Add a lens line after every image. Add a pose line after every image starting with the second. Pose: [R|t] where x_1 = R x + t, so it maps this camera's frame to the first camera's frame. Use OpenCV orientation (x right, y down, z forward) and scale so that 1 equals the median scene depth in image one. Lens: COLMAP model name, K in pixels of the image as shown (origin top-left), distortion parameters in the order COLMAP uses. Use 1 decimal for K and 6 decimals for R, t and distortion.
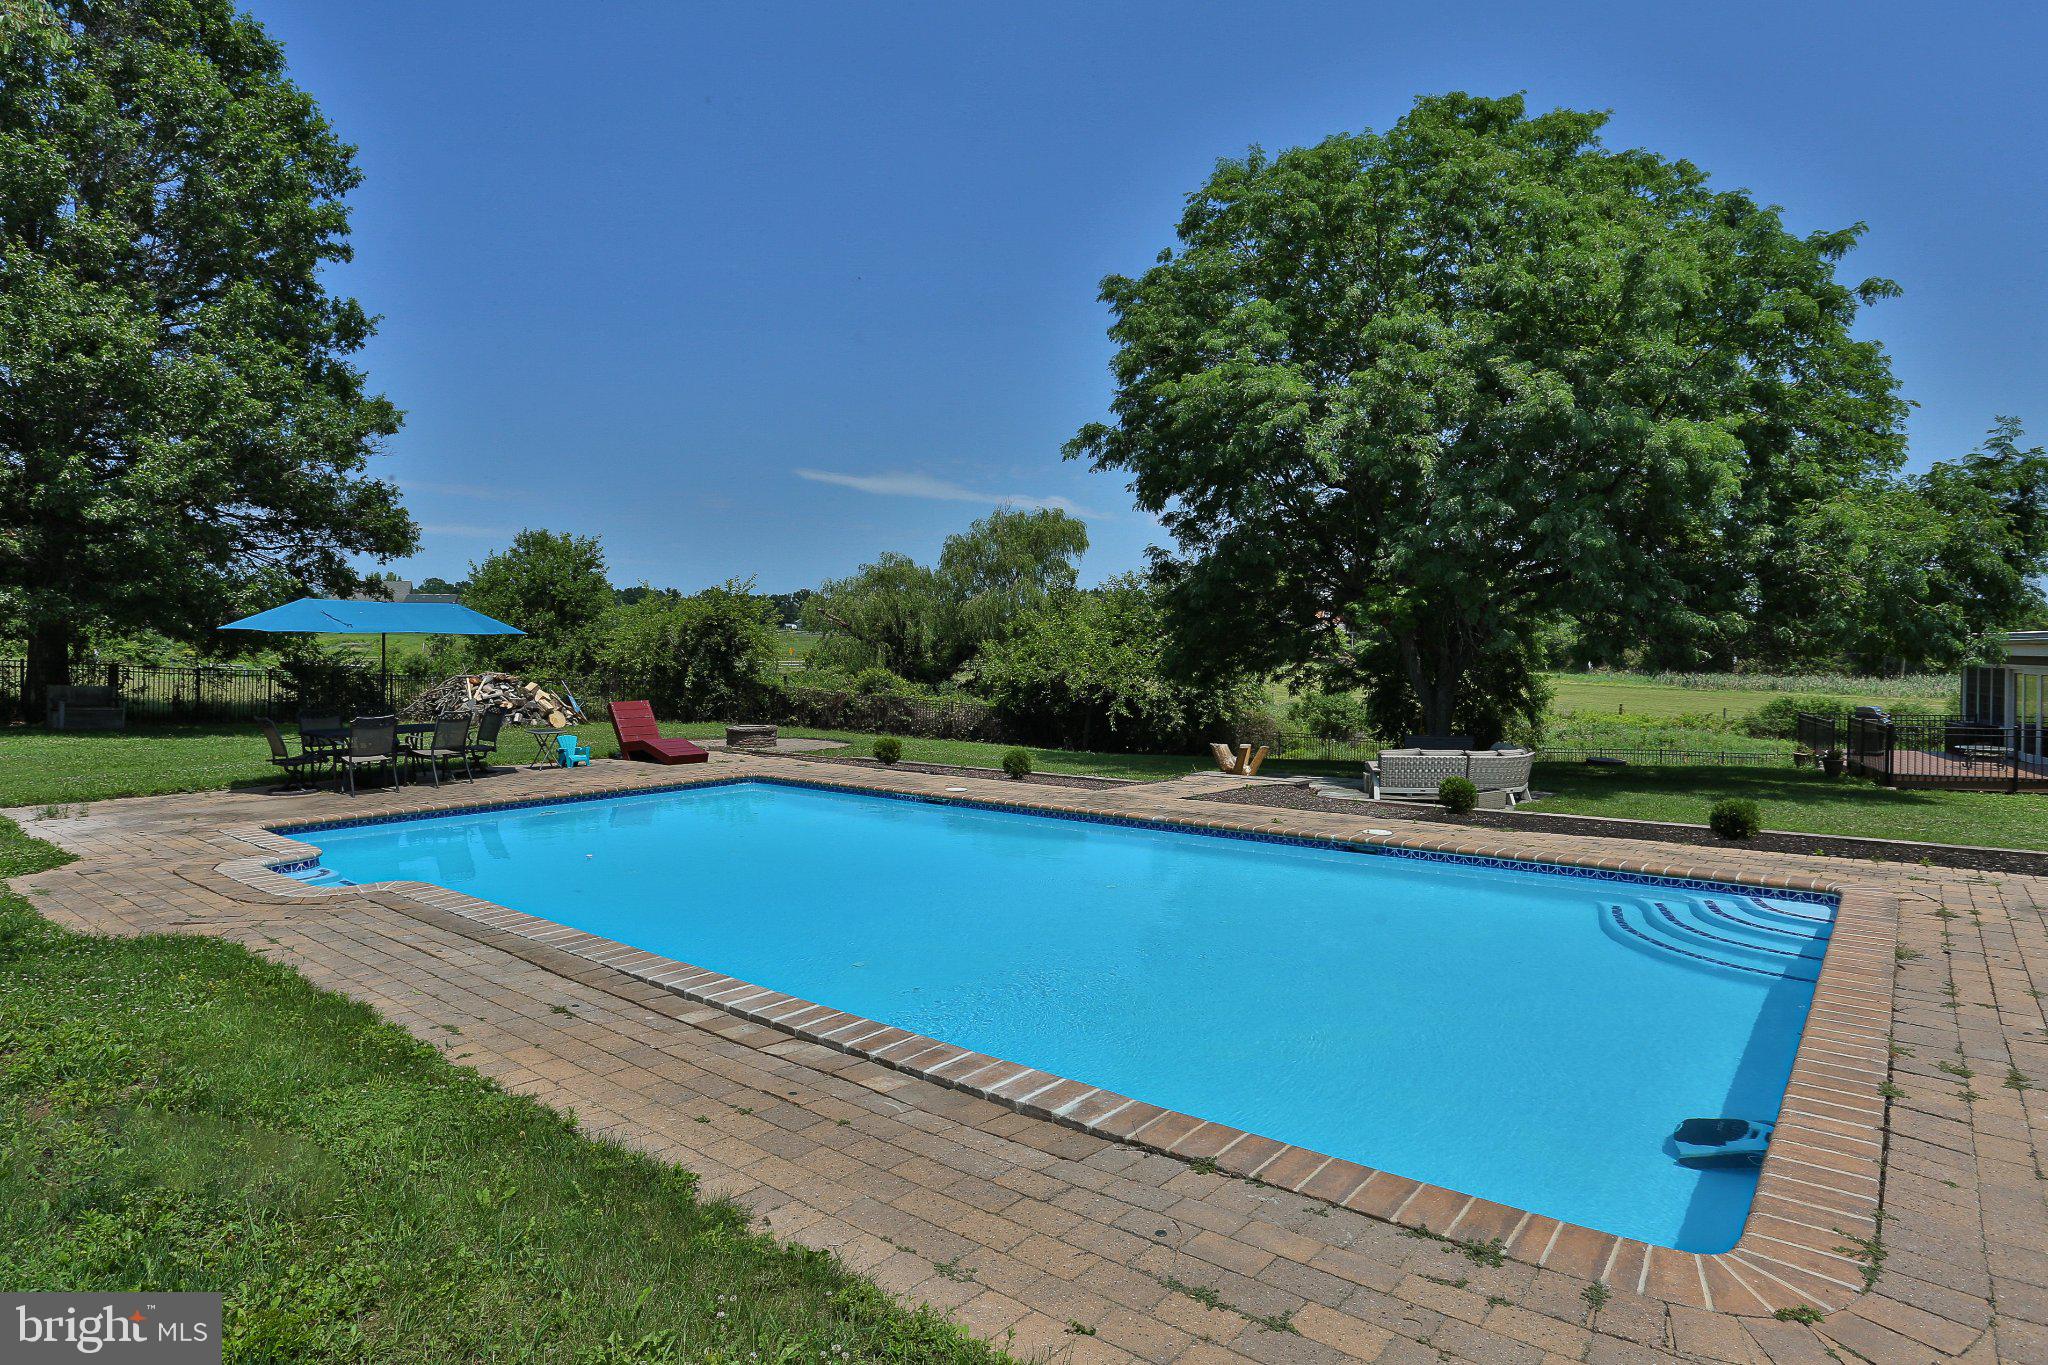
lens RADIAL K [[1172.3, 0, 1046.0], [0, 1172.3, 687.1], [0, 0, 1]] dist [-0.056377, 0.019205]
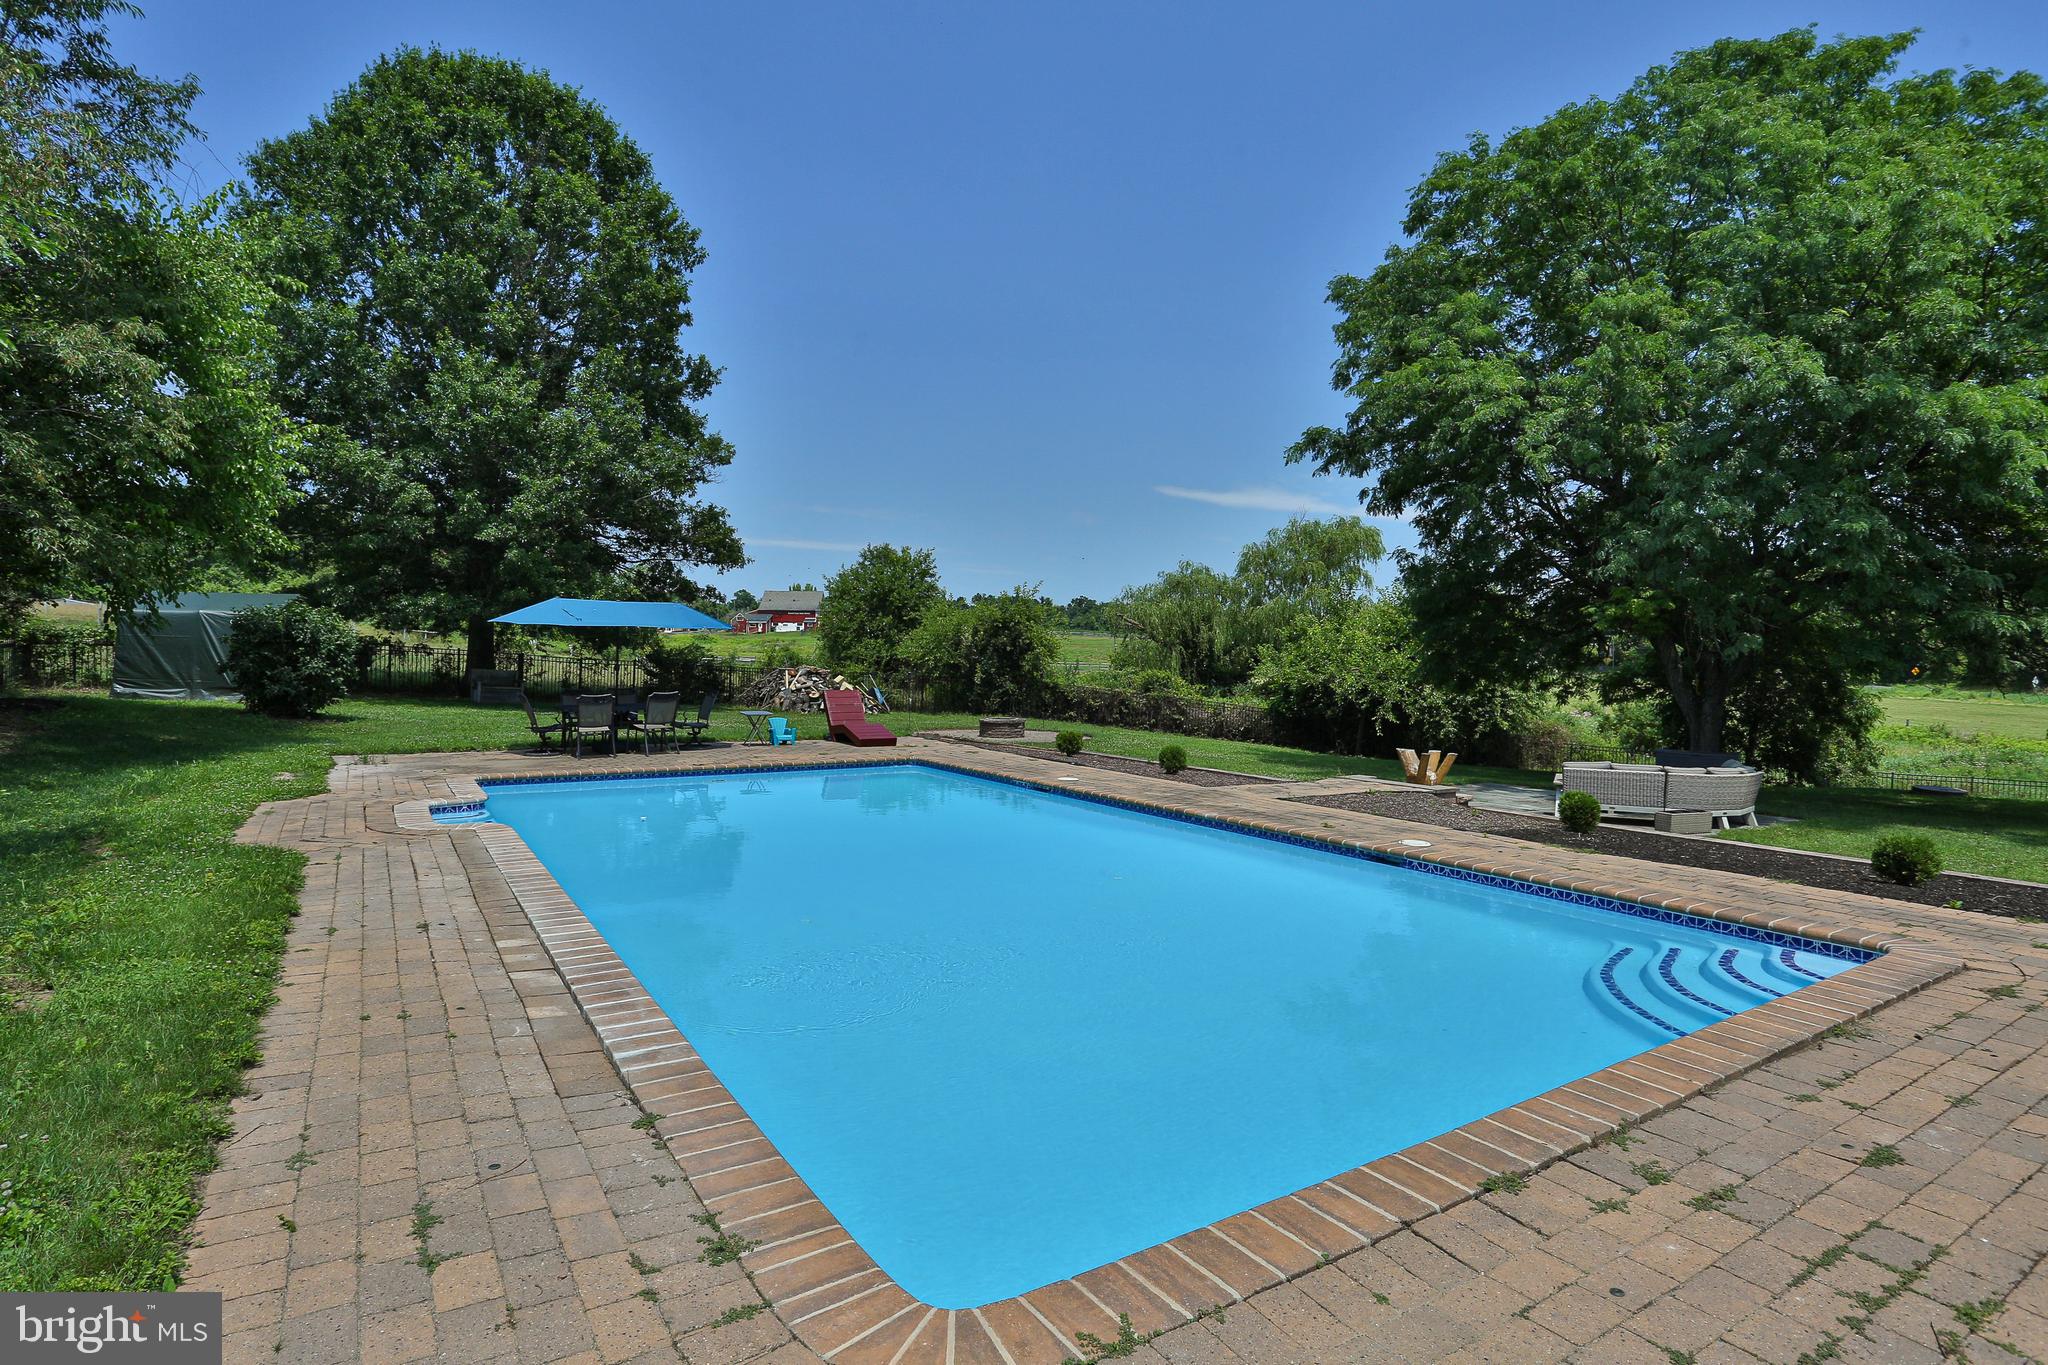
lens RADIAL K [[1103.0, 0, 1022.7], [0, 1103.0, 682.5], [0, 0, 1]] dist [-0.060319, 0.024211]
pose [[0.943294, 0.021708, -0.331249, 0.120425], [-0.024131, 0.999704, -0.003203, 0.002787], [0.331081, 0.011015, 0.943538, 0.030809]]
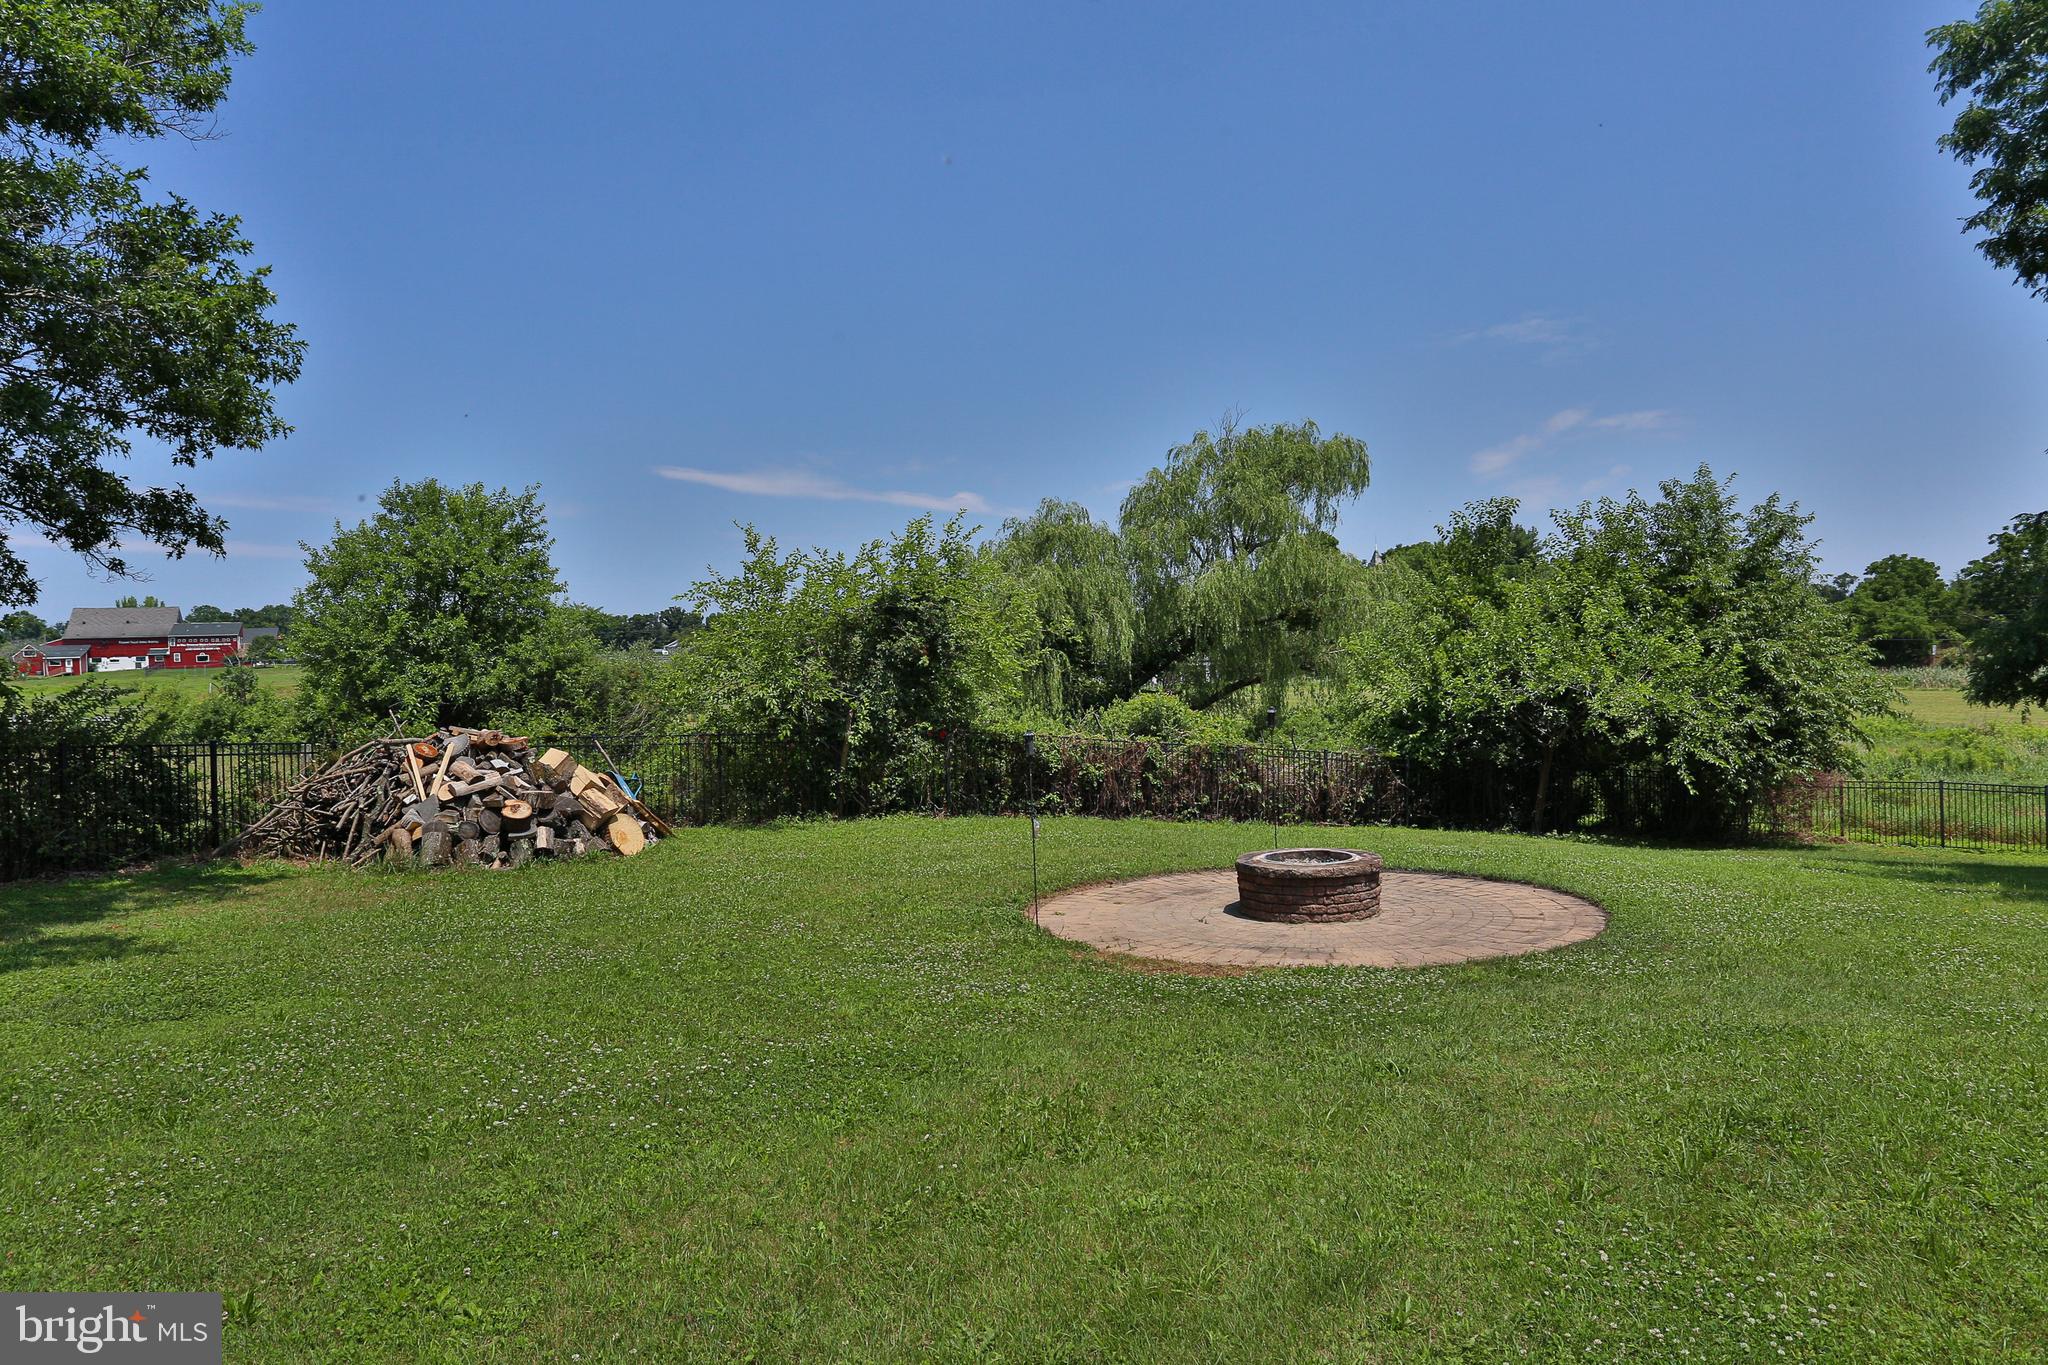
lens RADIAL K [[1300.7, 0, 1002.8], [0, 1300.7, 682.4], [0, 0, 1]] dist [-0.054987, 0.035688]
pose [[0.996734, -0.032159, 0.074071, -0.406432], [0.033937, 0.999162, -0.022872, -0.015477], [-0.073273, 0.025311, 0.996991, 0.666825]]
